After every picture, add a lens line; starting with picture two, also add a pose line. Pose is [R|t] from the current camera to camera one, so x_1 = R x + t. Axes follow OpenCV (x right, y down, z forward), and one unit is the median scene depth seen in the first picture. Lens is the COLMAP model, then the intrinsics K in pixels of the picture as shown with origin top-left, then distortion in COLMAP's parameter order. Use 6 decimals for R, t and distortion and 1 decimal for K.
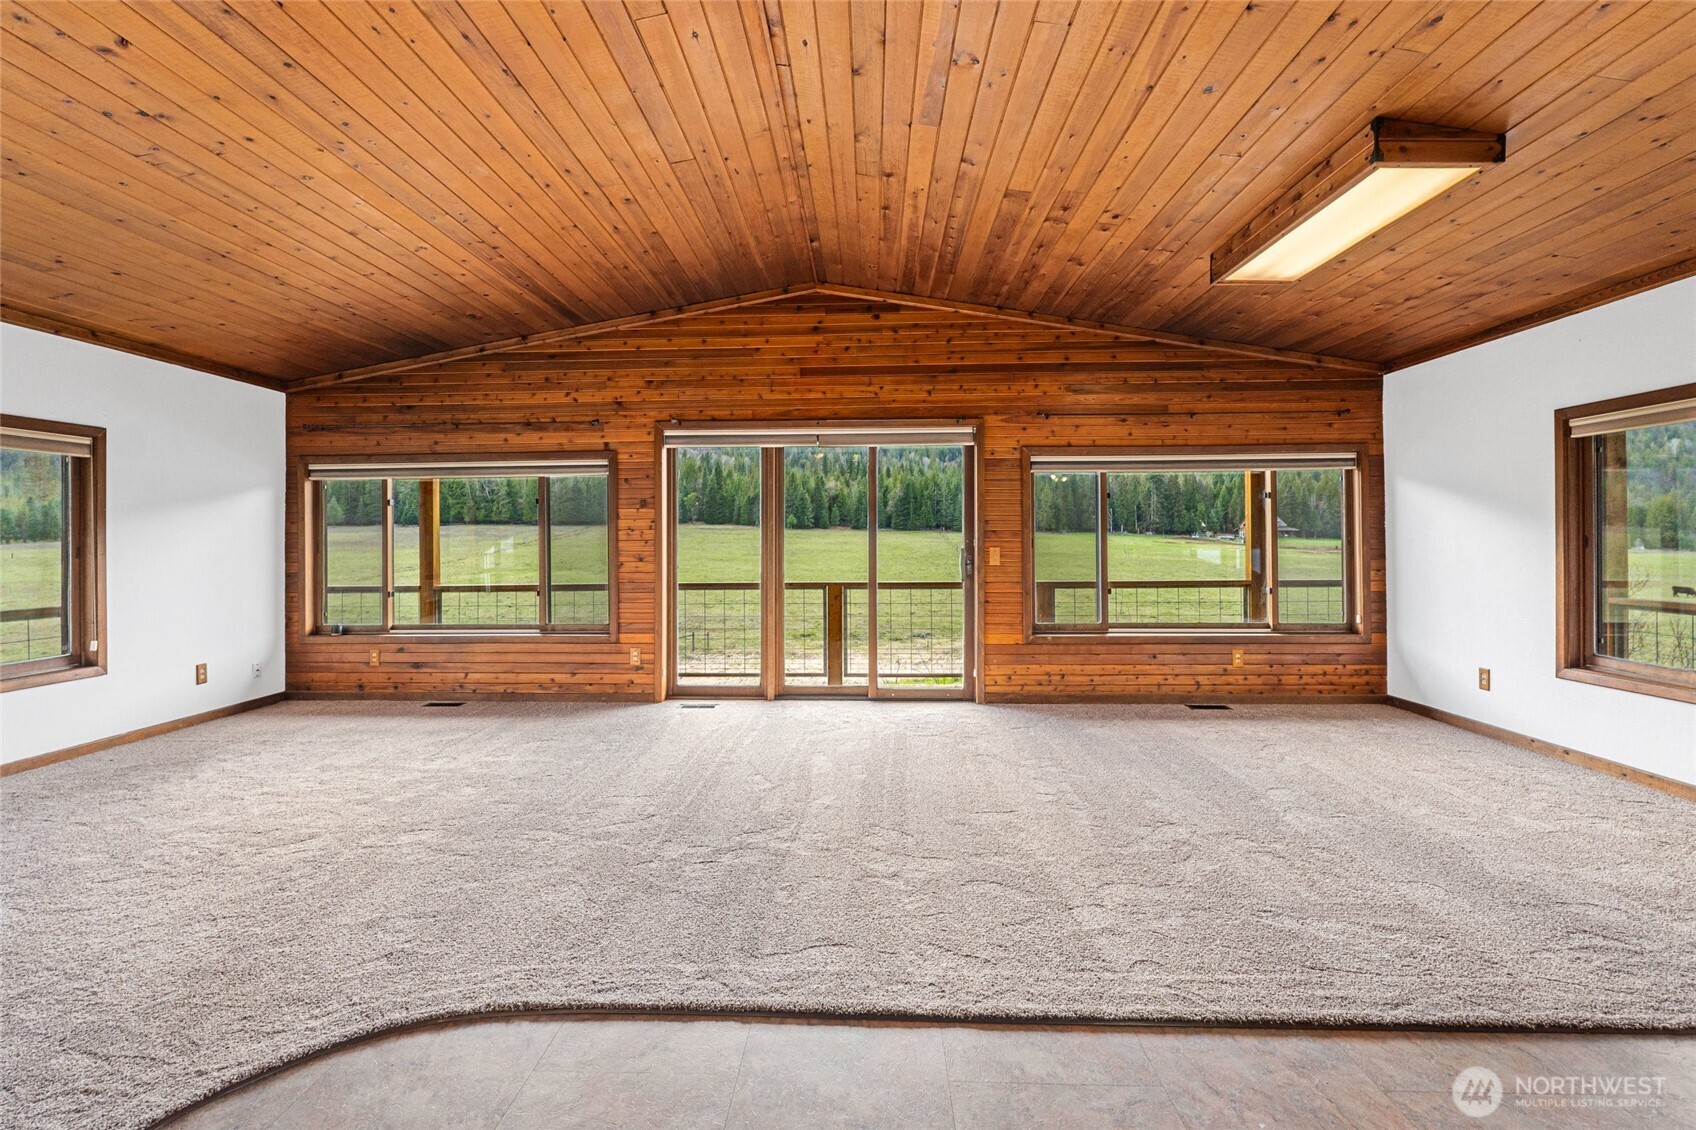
lens RADIAL K [[713.4, 0, 835.4], [0, 713.4, 534.1], [0, 0, 1]] dist [-0.003050, -0.001029]
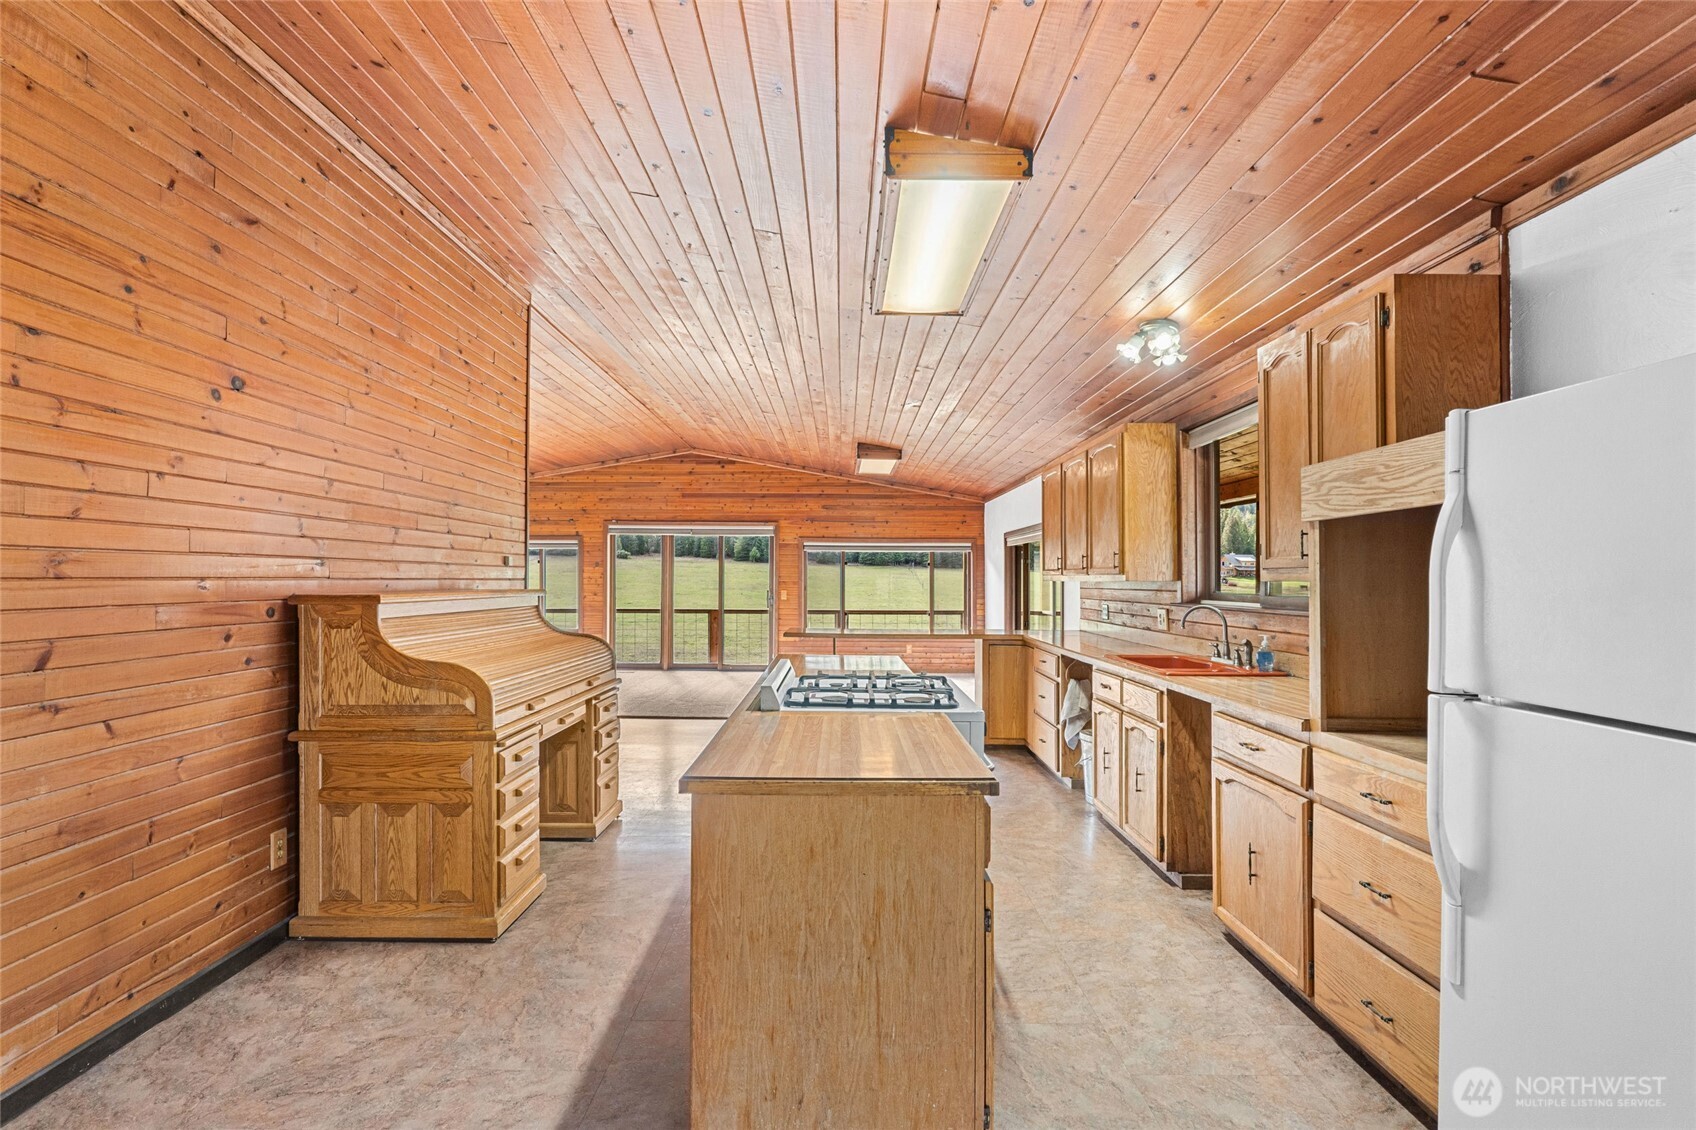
lens RADIAL K [[797.0, 0, 845.6], [0, 797.0, 579.0], [0, 0, 1]] dist [-0.001307, -0.000023]
pose [[0.999199, 0.011787, 0.038237, 0.304250], [-0.012379, 0.999806, 0.015289, -0.045029], [-0.038050, -0.015750, 0.999152, -1.118746]]
